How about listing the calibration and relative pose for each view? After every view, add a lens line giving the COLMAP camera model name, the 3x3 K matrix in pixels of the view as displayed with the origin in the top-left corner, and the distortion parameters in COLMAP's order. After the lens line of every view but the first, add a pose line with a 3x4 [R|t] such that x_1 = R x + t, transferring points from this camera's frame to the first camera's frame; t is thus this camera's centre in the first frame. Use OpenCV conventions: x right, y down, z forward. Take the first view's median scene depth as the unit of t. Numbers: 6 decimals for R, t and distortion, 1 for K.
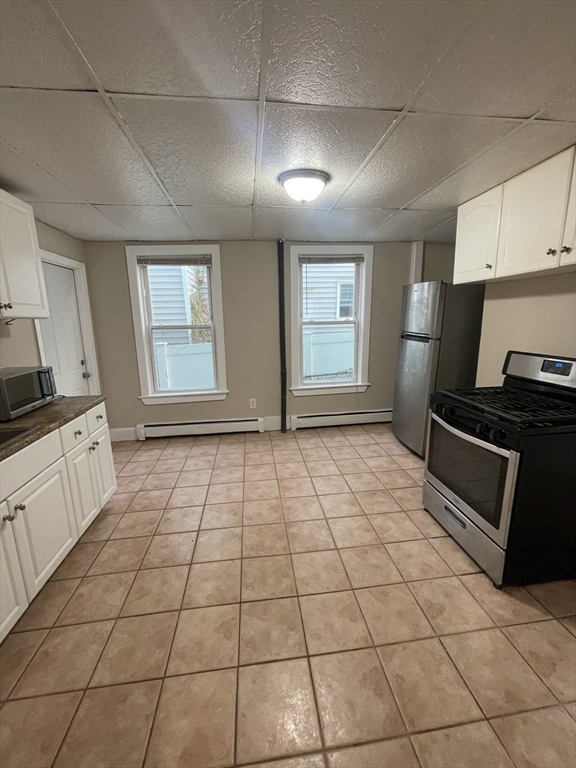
lens RADIAL K [[310.3, 0, 287.6], [0, 310.3, 383.8], [0, 0, 1]] dist [-0.003648, 0.001184]
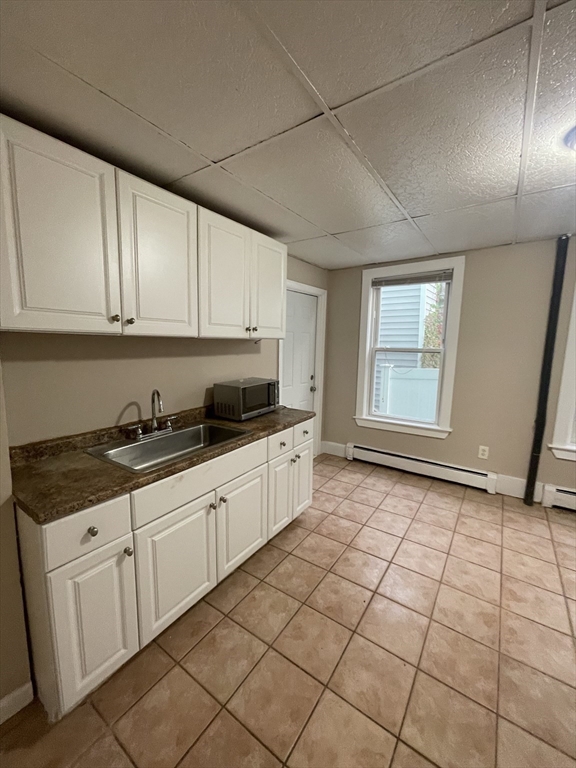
lens RADIAL K [[310.3, 0, 287.3], [0, 310.3, 383.8], [0, 0, 1]] dist [-0.003648, 0.001184]
pose [[0.742301, 0.118538, -0.659498, 0.027053], [-0.159563, 0.987185, -0.002162, -0.051384], [0.650790, 0.106836, 0.751703, 0.173495]]
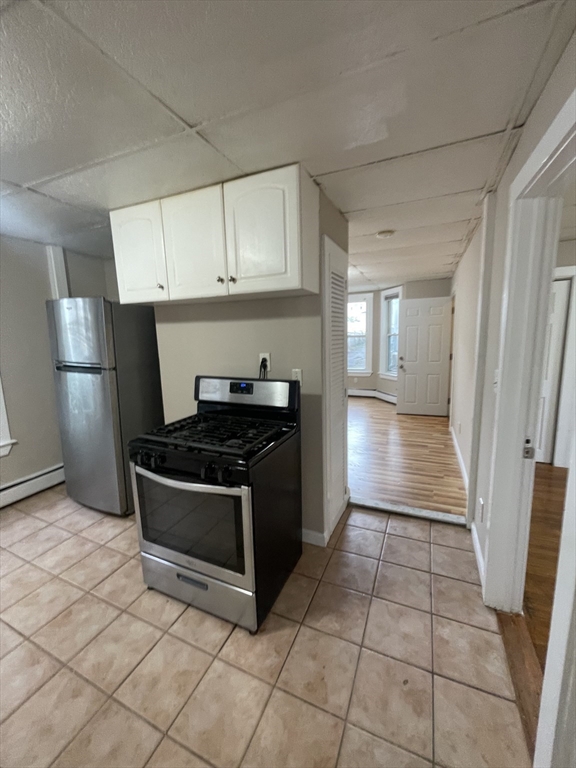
lens RADIAL K [[310.3, 0, 288.4], [0, 310.3, 383.8], [0, 0, 1]] dist [-0.003648, 0.001184]
pose [[0.518274, -0.130375, 0.845219, 0.044394], [0.187277, 0.981626, 0.036581, -0.072525], [-0.834458, 0.139331, 0.533167, 0.278327]]
